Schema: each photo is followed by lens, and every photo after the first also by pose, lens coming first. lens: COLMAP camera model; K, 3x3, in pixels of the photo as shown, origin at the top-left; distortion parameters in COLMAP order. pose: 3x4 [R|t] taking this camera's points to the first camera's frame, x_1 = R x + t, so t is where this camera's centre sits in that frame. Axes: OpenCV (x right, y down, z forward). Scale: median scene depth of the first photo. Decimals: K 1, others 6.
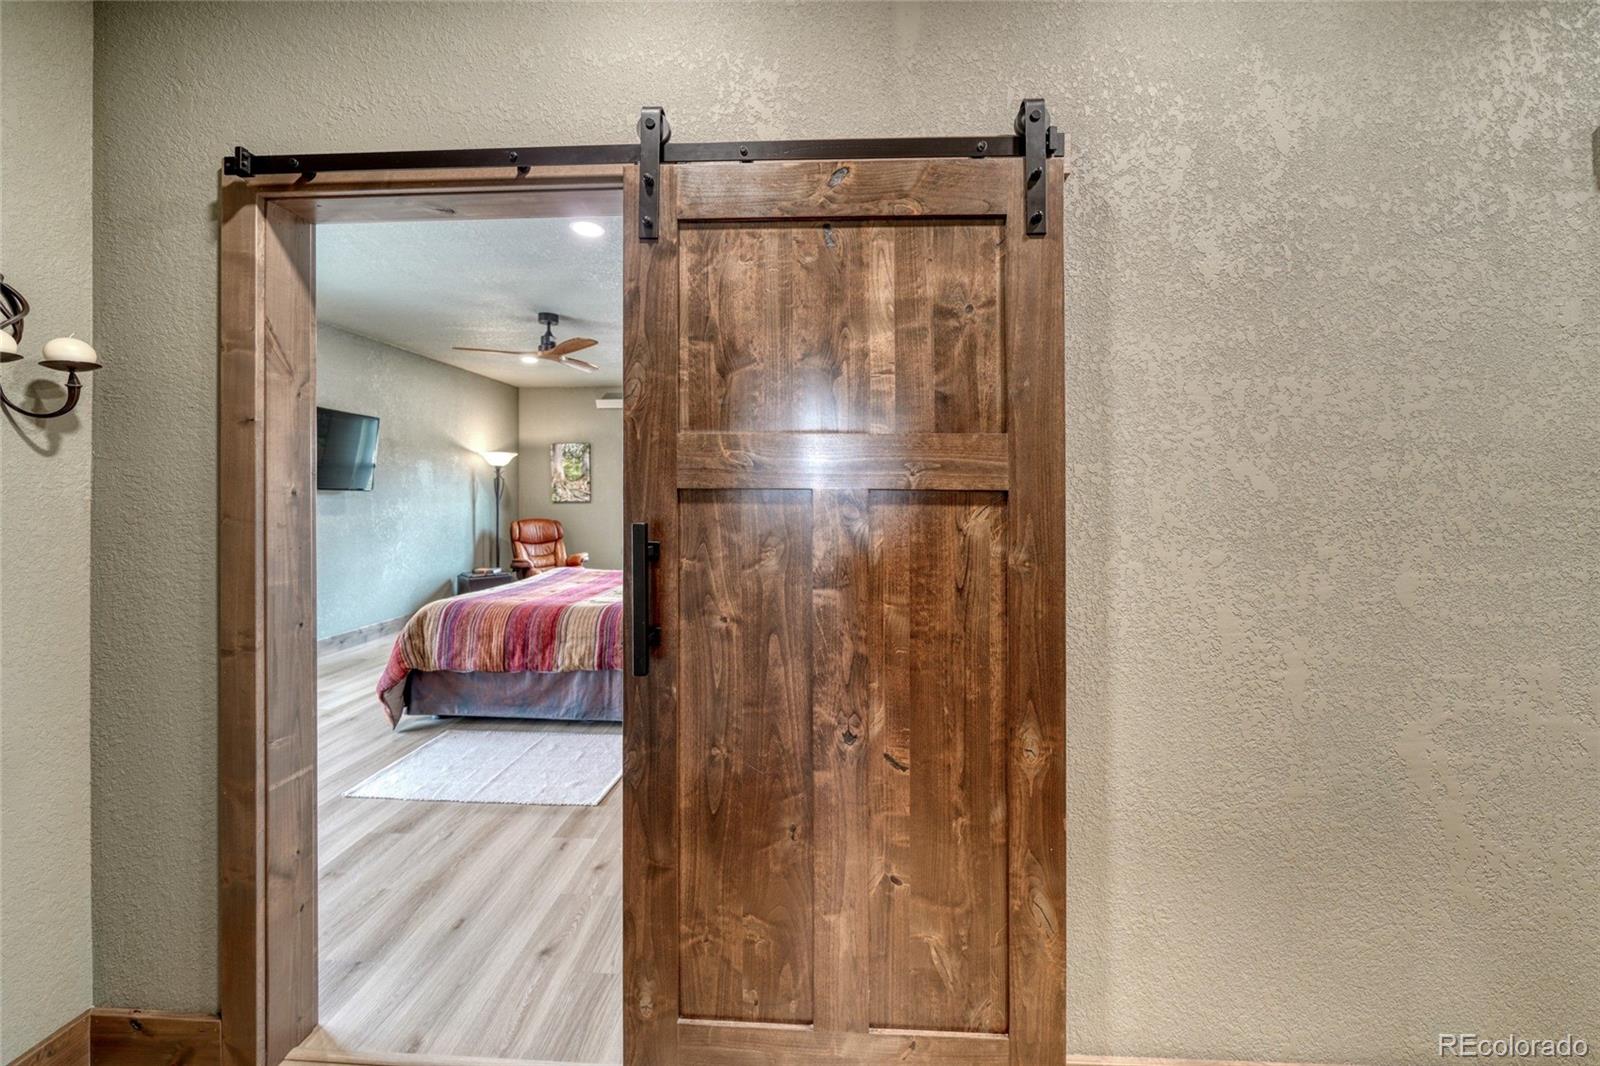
lens RADIAL K [[566.3, 0, 802.2], [0, 566.3, 492.5], [0, 0, 1]] dist [-0.006815, 0.000268]
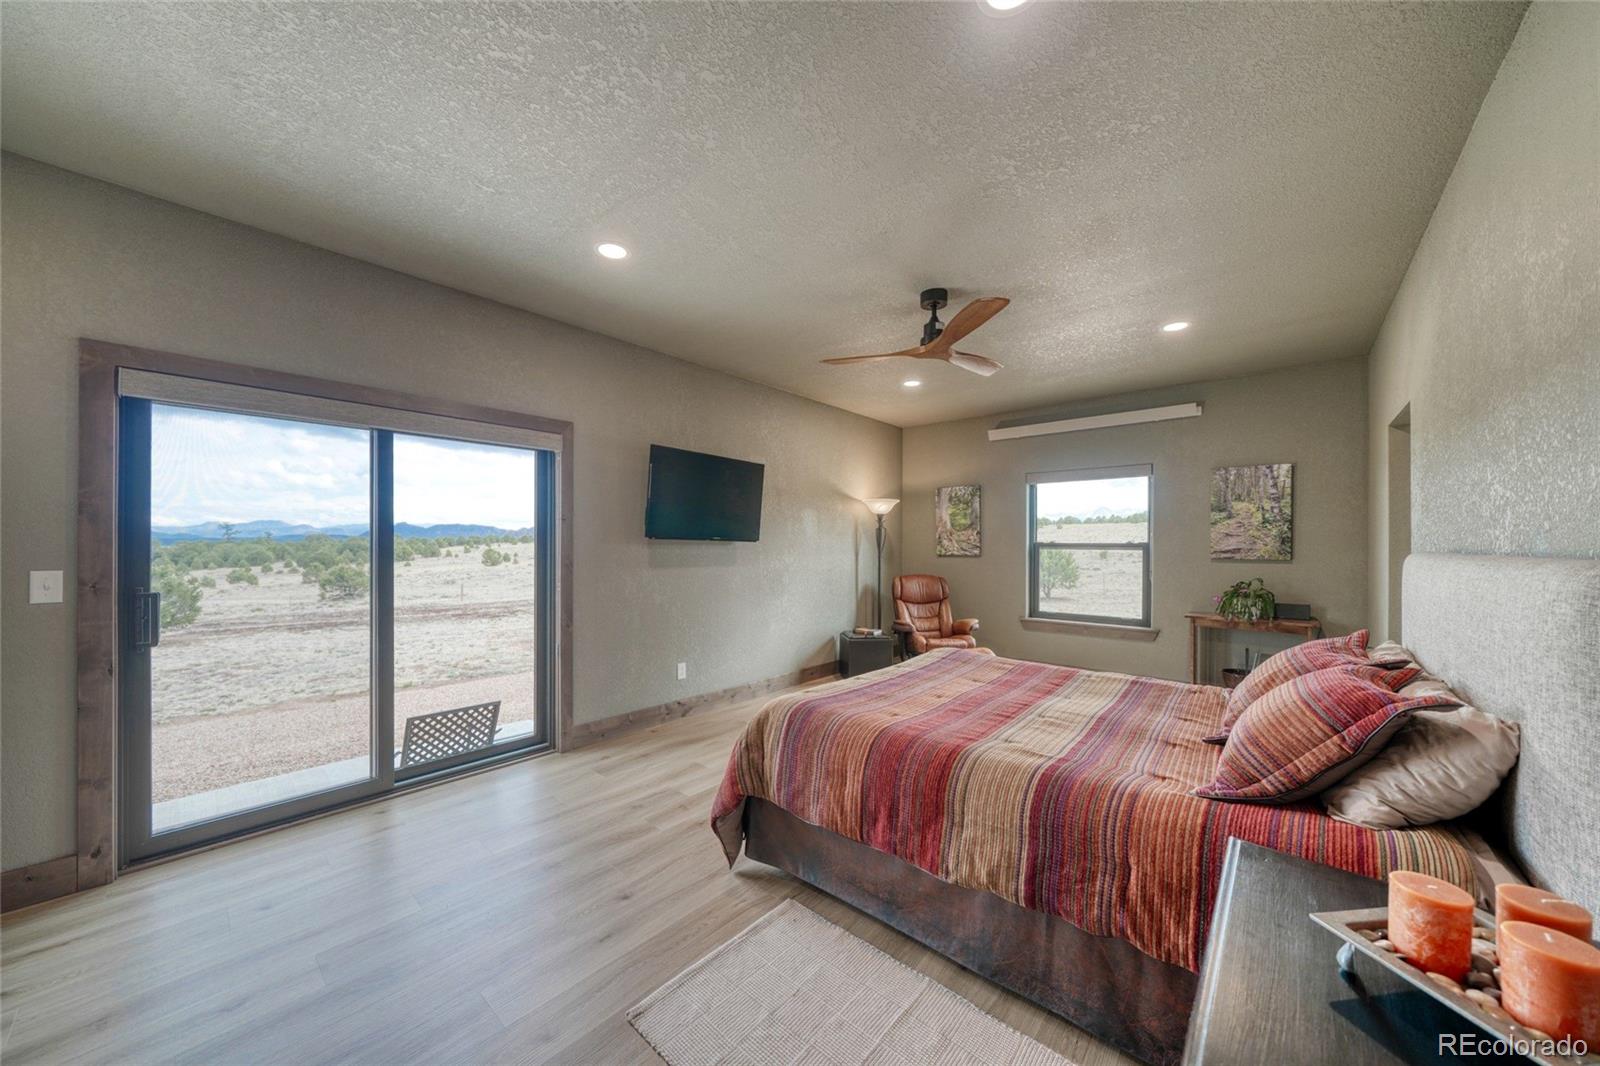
lens RADIAL K [[566.3, 0, 800.3], [0, 566.3, 543.1], [0, 0, 1]] dist [-0.006815, 0.000268]
pose [[0.795330, 0.003476, -0.606167, -0.210676], [-0.005534, 0.999984, -0.001527, 0.001456], [0.606151, 0.004569, 0.795336, 0.467436]]
